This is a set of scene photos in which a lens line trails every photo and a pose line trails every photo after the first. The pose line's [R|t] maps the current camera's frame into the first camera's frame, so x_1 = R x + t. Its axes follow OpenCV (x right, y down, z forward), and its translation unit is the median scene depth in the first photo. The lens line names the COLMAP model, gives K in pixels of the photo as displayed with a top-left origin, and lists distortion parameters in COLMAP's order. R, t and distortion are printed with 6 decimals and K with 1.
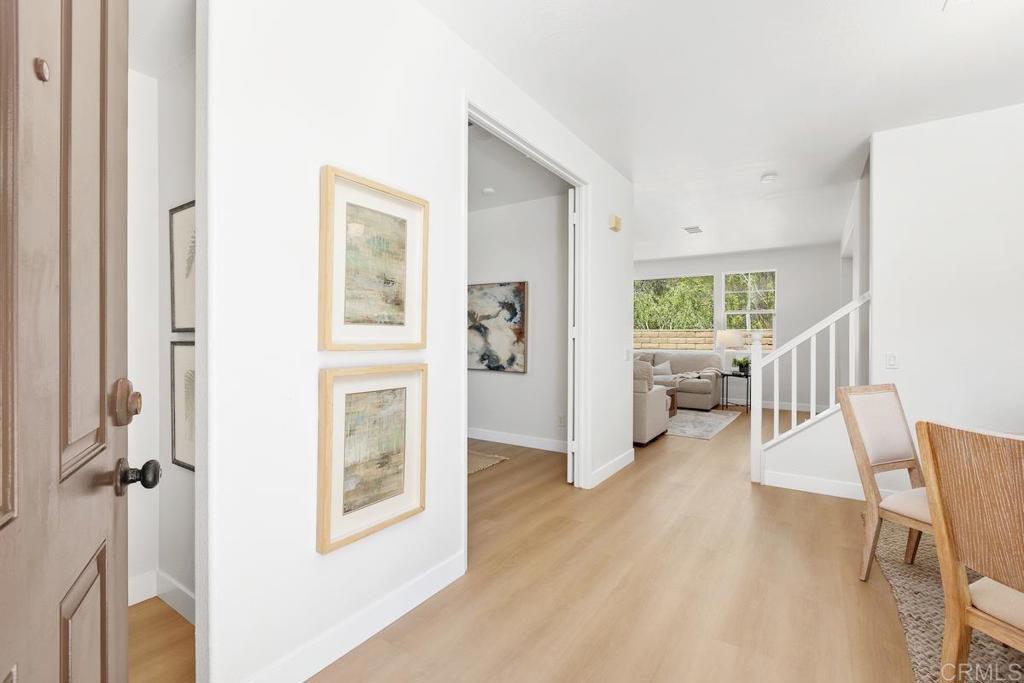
lens RADIAL K [[455.0, 0, 508.3], [0, 455.0, 339.1], [0, 0, 1]] dist [-0.002771, -0.000296]
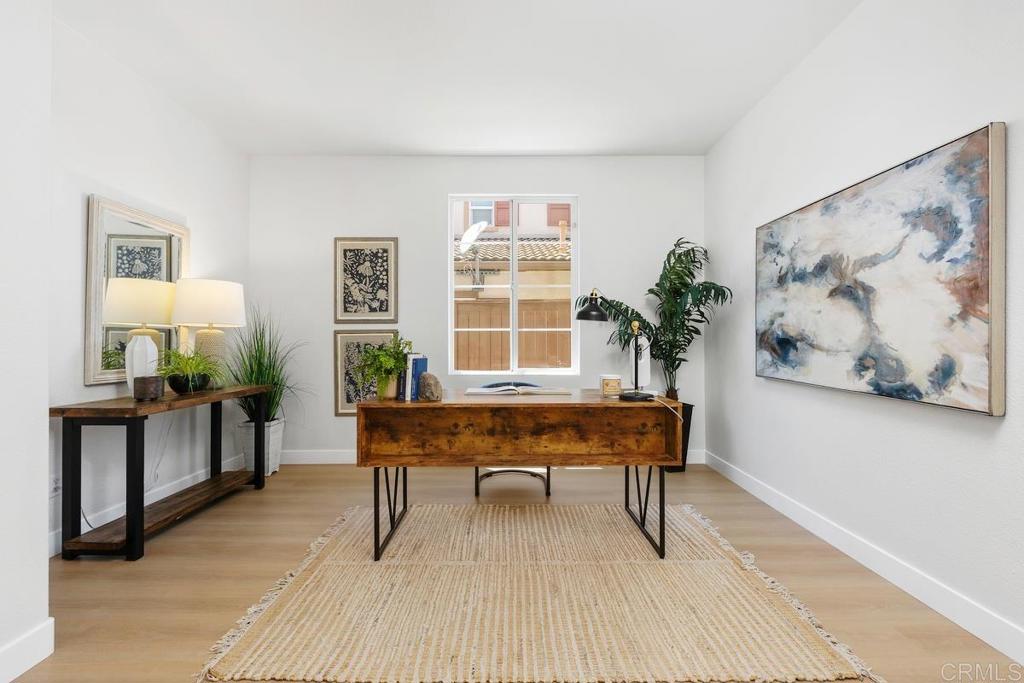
lens RADIAL K [[455.0, 0, 506.9], [0, 455.0, 339.0], [0, 0, 1]] dist [-0.002771, -0.000296]
pose [[0.565904, -0.011198, -0.824395, 0.103209], [0.003347, 0.999931, -0.011285, 0.024022], [0.824464, 0.003627, 0.565902, 0.542957]]
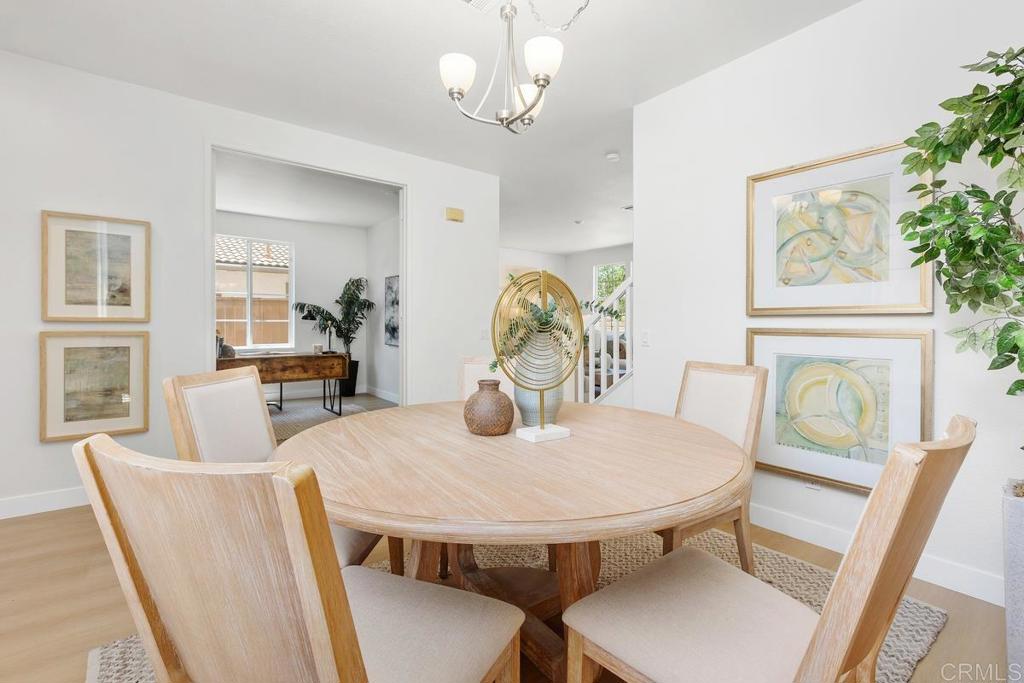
lens RADIAL K [[455.0, 0, 507.2], [0, 455.0, 323.9], [0, 0, 1]] dist [-0.002771, -0.000296]
pose [[0.952325, -0.003108, -0.305070, 0.554993], [0.001185, 0.999978, -0.006488, 0.016127], [0.305084, 0.005818, 0.952308, -0.021513]]
